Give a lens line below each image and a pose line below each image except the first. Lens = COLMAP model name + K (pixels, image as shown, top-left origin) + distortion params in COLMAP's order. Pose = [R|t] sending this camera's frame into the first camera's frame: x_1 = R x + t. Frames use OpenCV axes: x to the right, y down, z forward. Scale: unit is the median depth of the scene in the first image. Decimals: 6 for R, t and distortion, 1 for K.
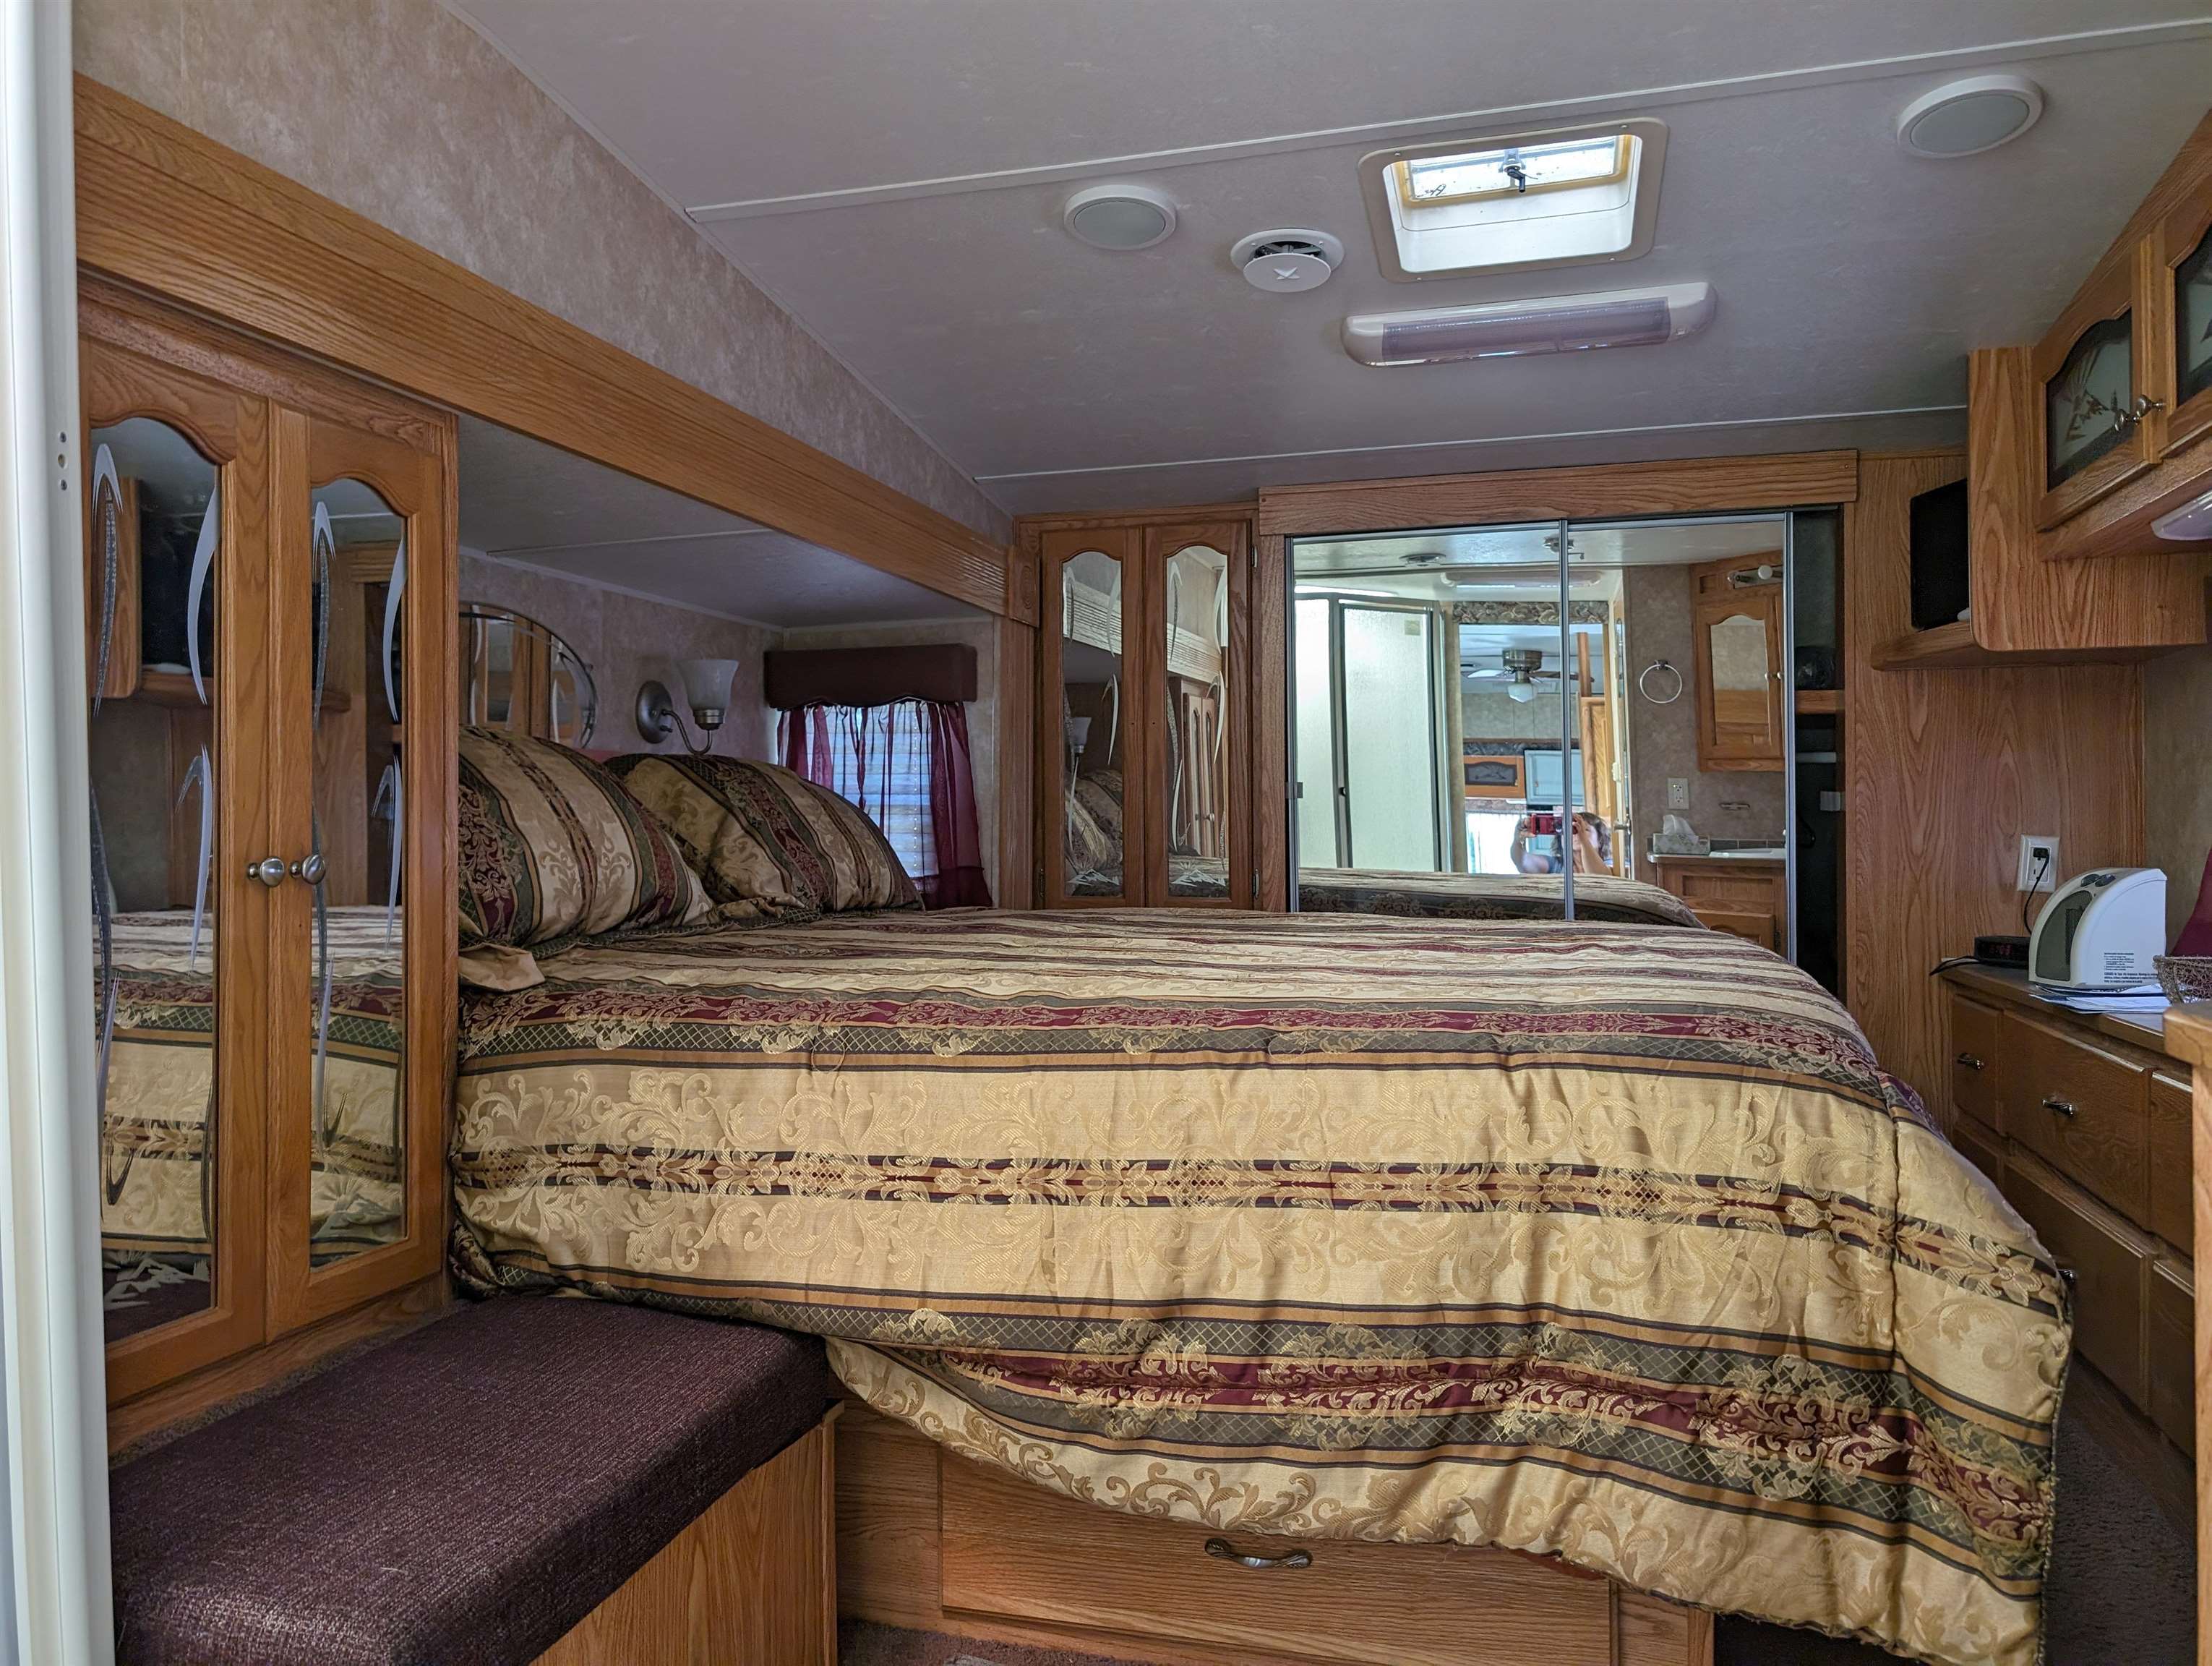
lens RADIAL K [[1534.9, 0, 1055.6], [0, 1534.9, 829.3], [0, 0, 1]] dist [0.001143, -0.003801]
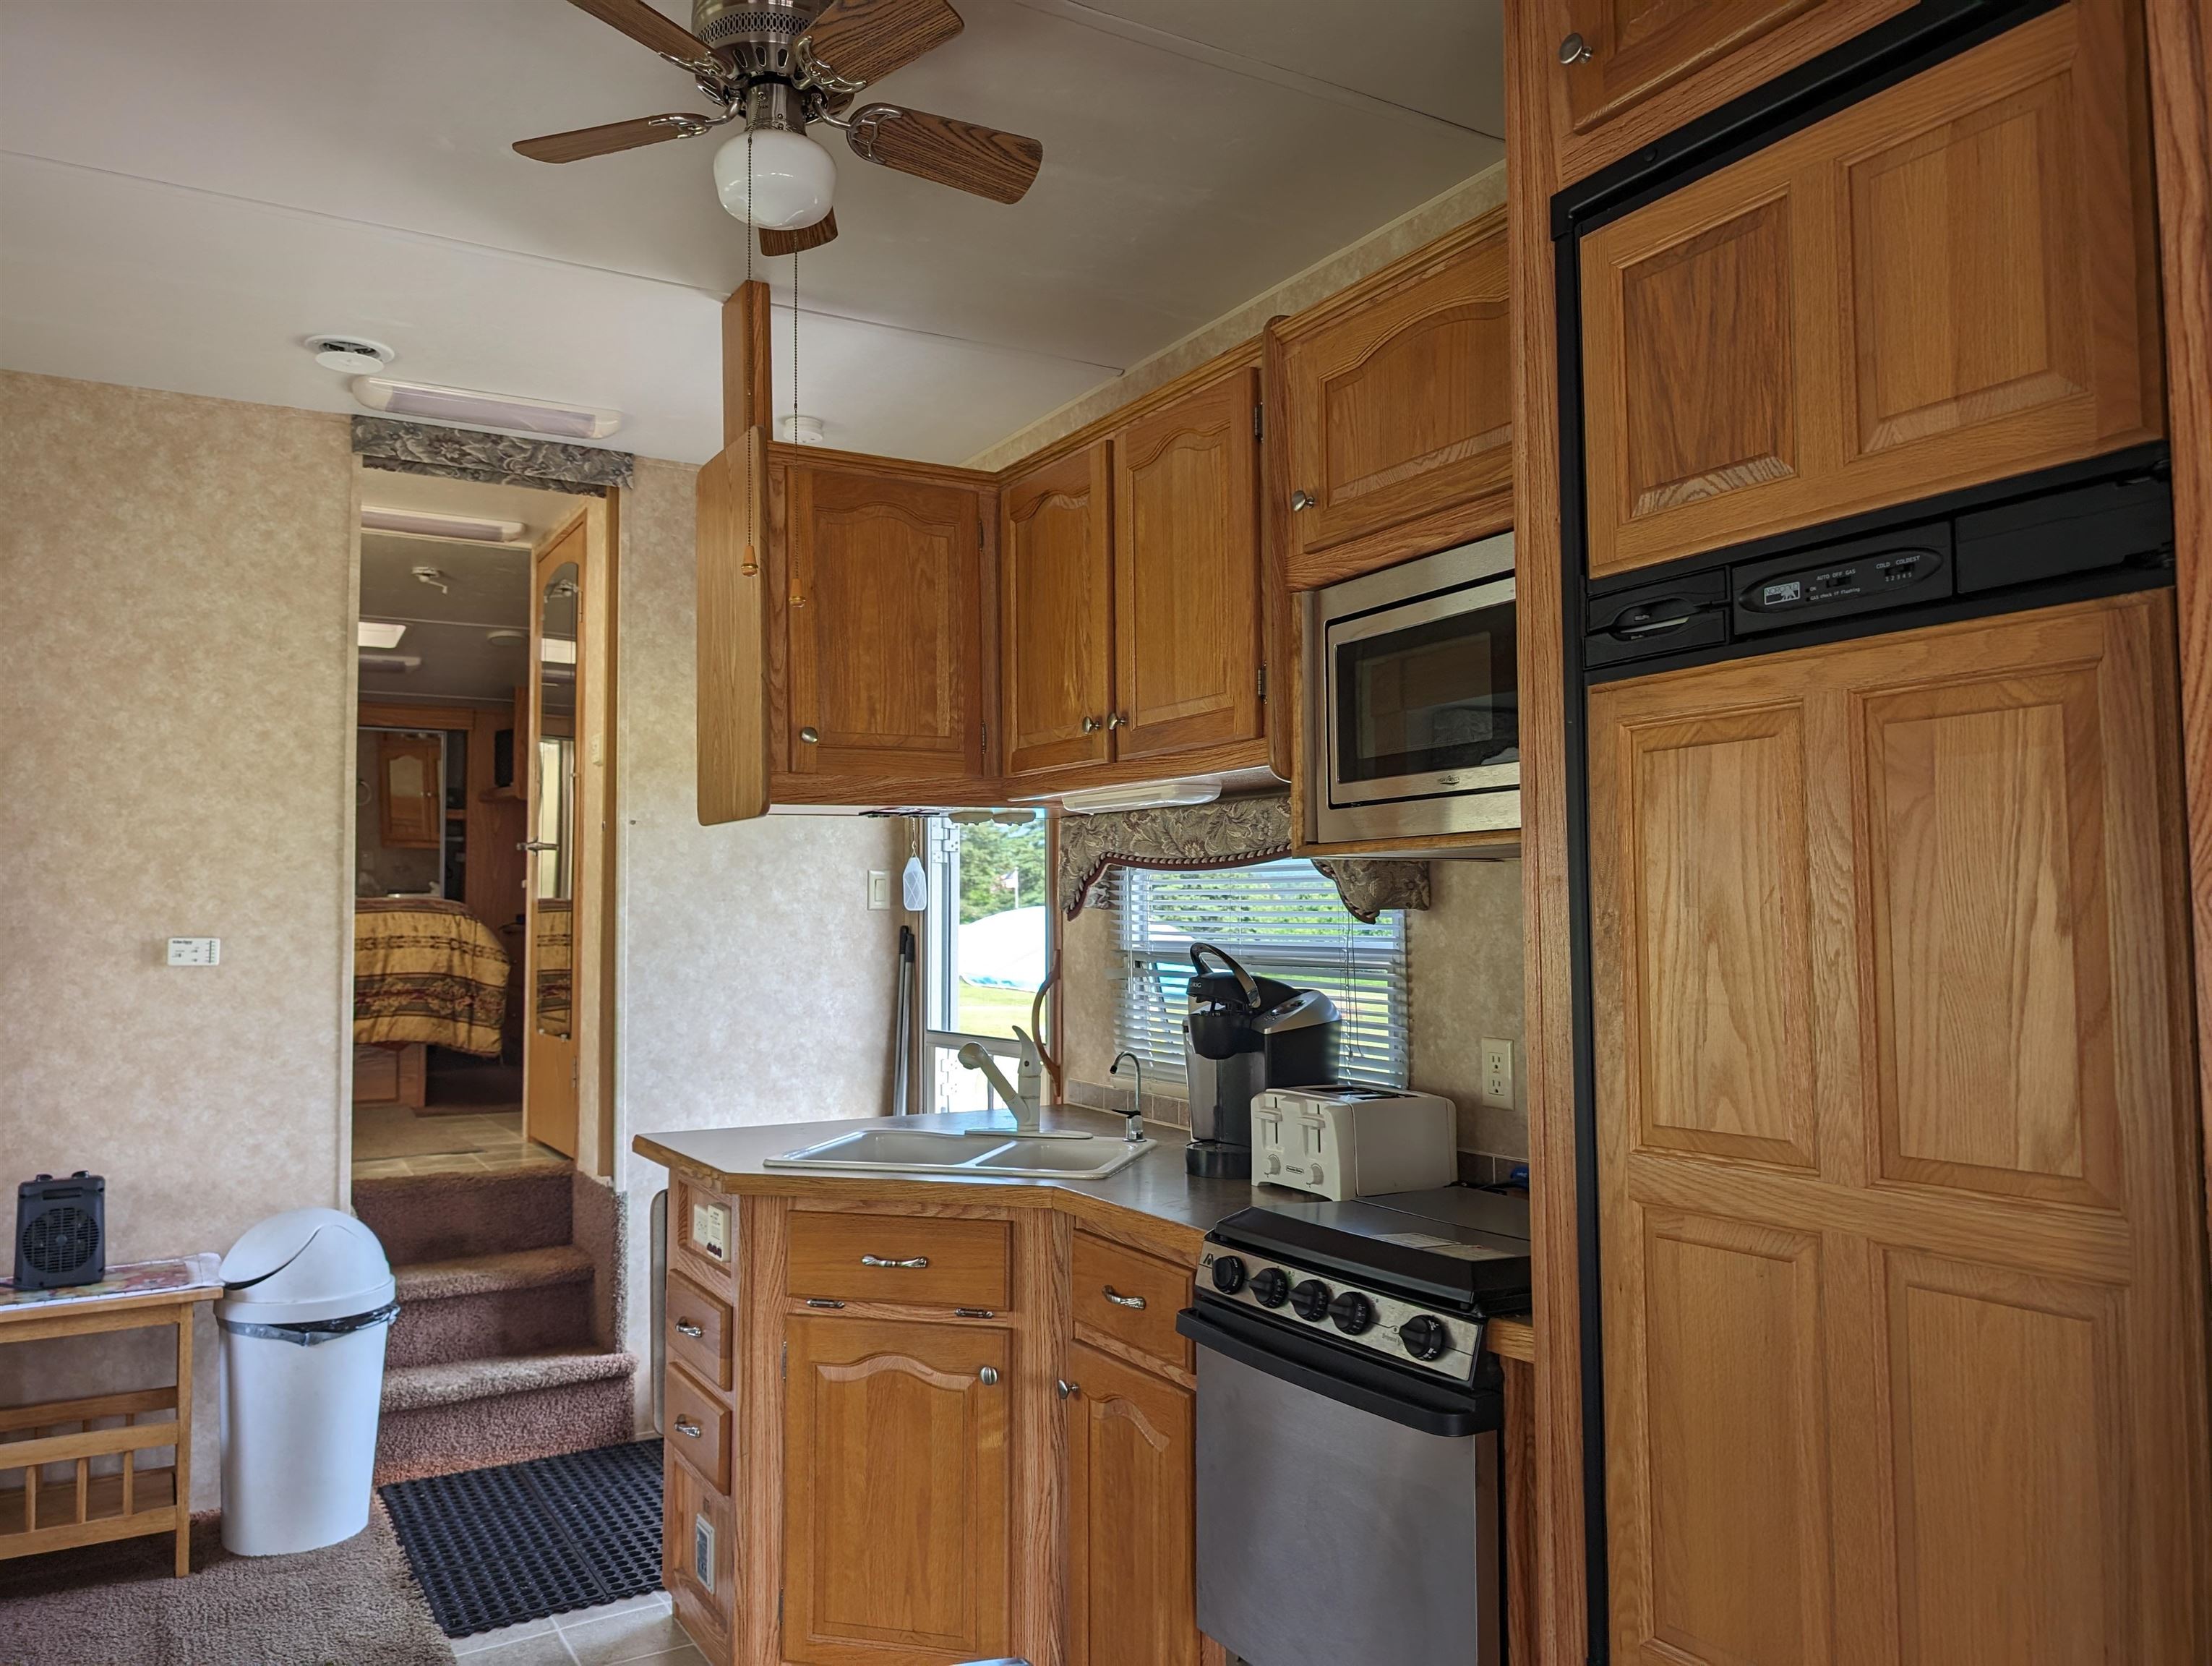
lens RADIAL K [[1579.2, 0, 1098.2], [0, 1579.2, 833.0], [0, 0, 1]] dist [0.011563, -0.019425]
pose [[0.656943, 0.042082, 0.752765, -0.802106], [-0.000262, 0.998454, -0.055587, 0.094017], [-0.753940, 0.036320, 0.655938, -1.571928]]
